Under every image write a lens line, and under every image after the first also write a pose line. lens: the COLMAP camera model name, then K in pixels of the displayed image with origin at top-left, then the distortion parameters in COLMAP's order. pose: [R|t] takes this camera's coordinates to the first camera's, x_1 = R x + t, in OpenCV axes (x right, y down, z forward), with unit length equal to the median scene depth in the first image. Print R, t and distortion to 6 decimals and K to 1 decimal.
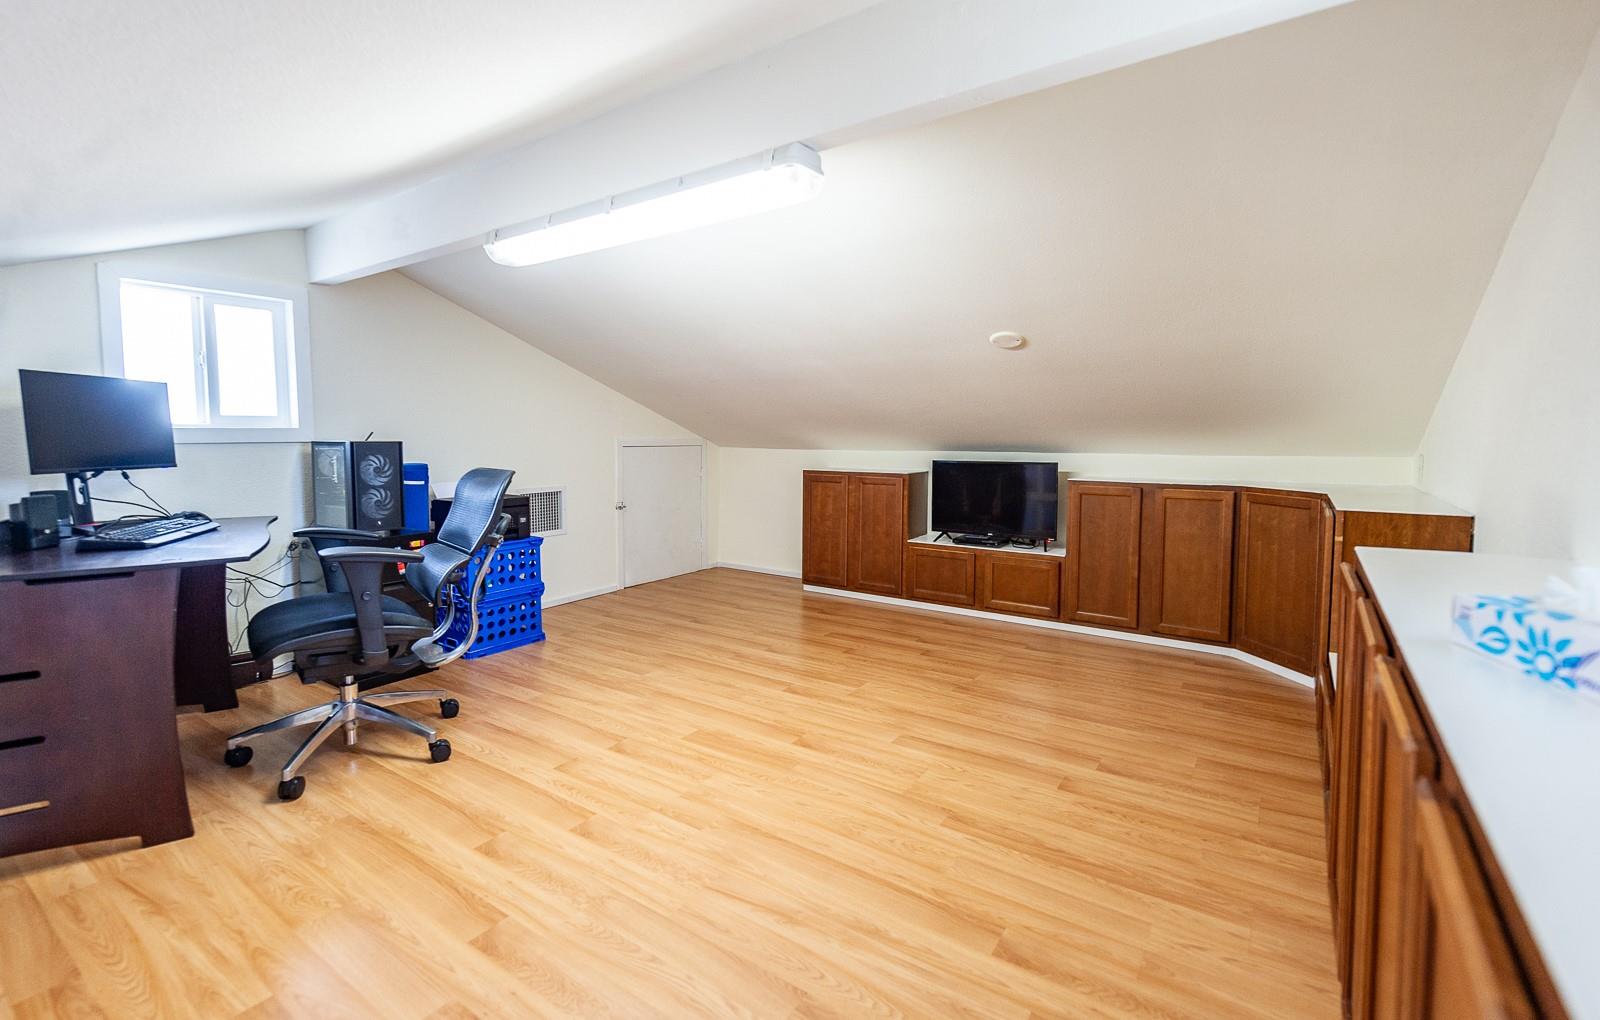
lens RADIAL K [[722.8, 0, 794.6], [0, 722.8, 500.2], [0, 0, 1]] dist [-0.000263, -0.000003]
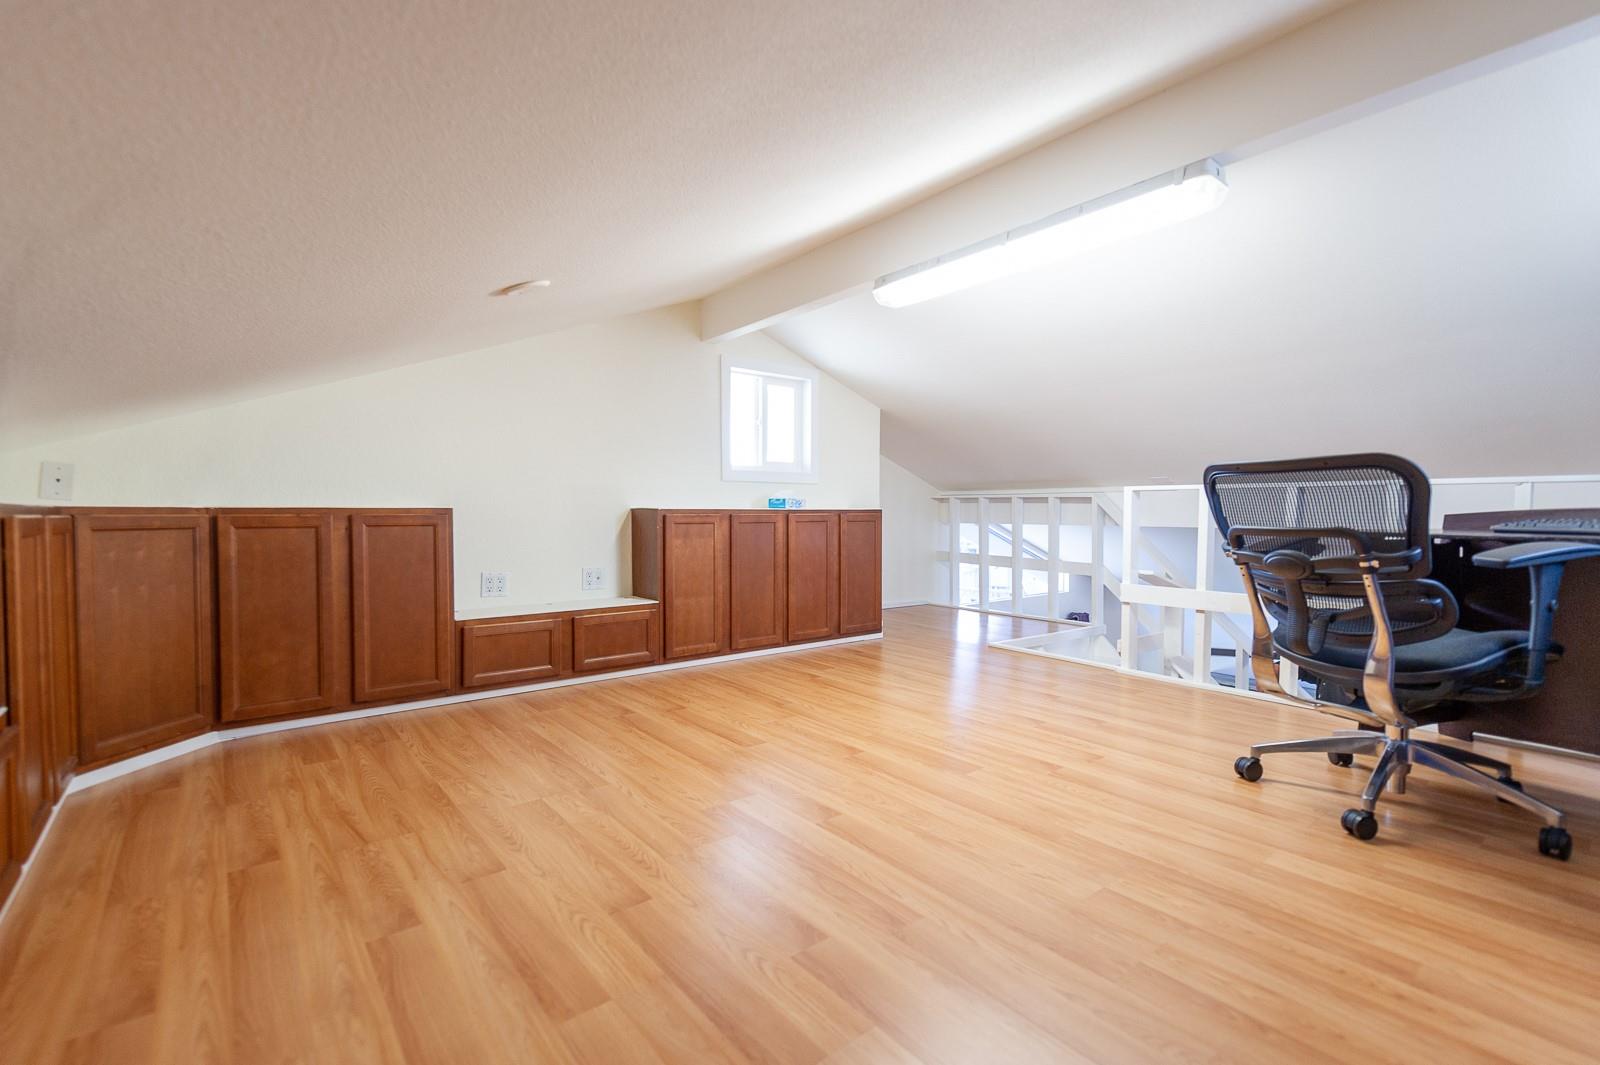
lens RADIAL K [[697.8, 0, 801.9], [0, 697.8, 527.0], [0, 0, 1]] dist [0.003948, -0.003013]
pose [[-0.958425, -0.005837, 0.285284, -0.190096], [0.026883, 0.993496, 0.110644, -0.068704], [-0.284075, 0.113713, -0.952035, 1.892442]]
